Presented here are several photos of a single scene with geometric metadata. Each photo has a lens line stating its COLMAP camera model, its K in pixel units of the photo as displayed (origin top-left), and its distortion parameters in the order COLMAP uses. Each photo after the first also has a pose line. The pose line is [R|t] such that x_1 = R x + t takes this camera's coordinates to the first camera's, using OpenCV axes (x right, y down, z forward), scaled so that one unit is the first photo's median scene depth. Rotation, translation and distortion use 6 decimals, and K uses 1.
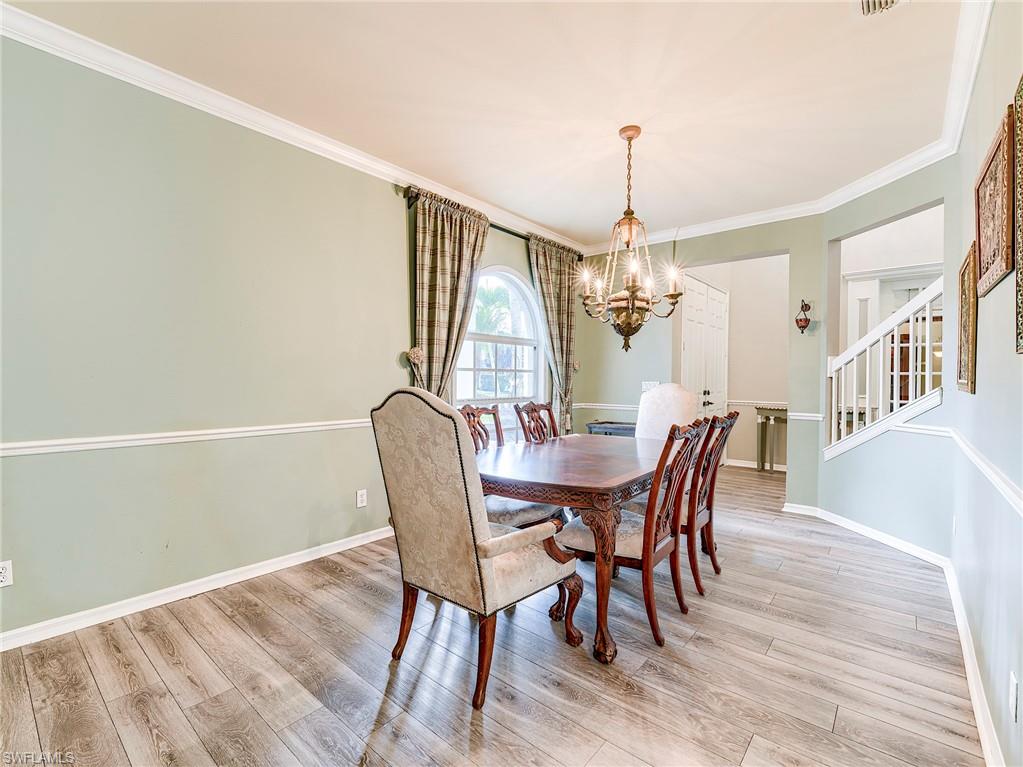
lens RADIAL K [[461.1, 0, 513.0], [0, 461.1, 381.7], [0, 0, 1]] dist [0.001985, -0.007565]
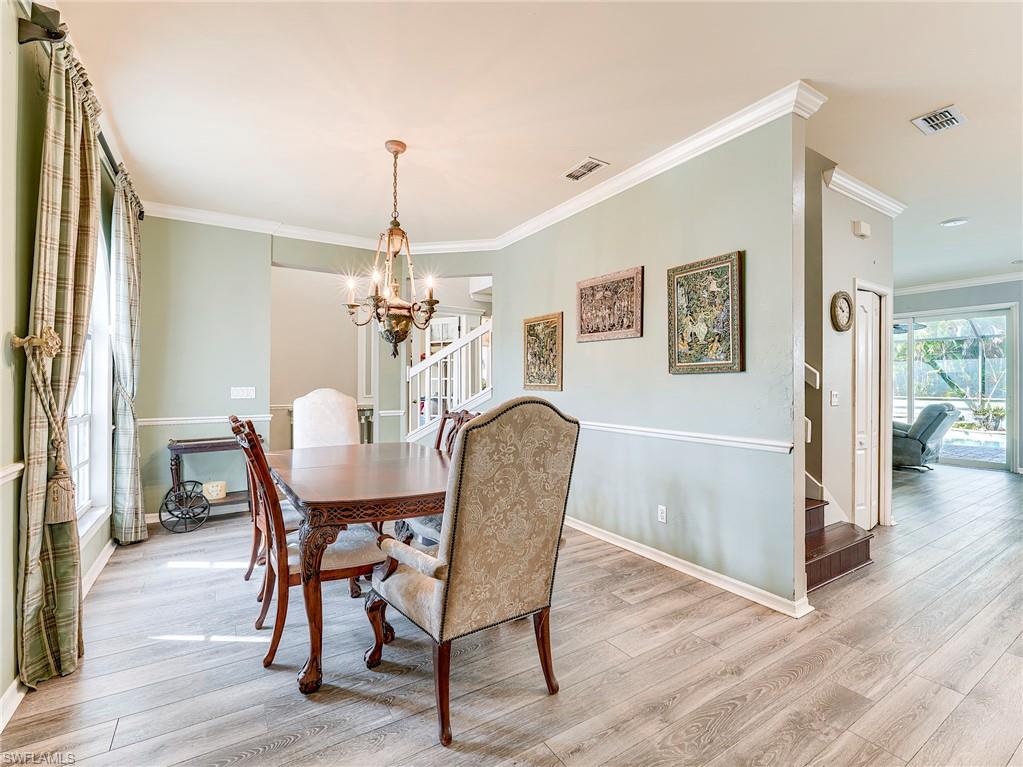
lens RADIAL K [[461.1, 0, 513.0], [0, 461.1, 381.7], [0, 0, 1]] dist [0.001985, -0.007565]
pose [[0.307101, -0.004288, 0.951667, -0.657232], [0.009593, 0.999953, 0.001410, -0.011766], [-0.951629, 0.008696, 0.307128, 0.439152]]
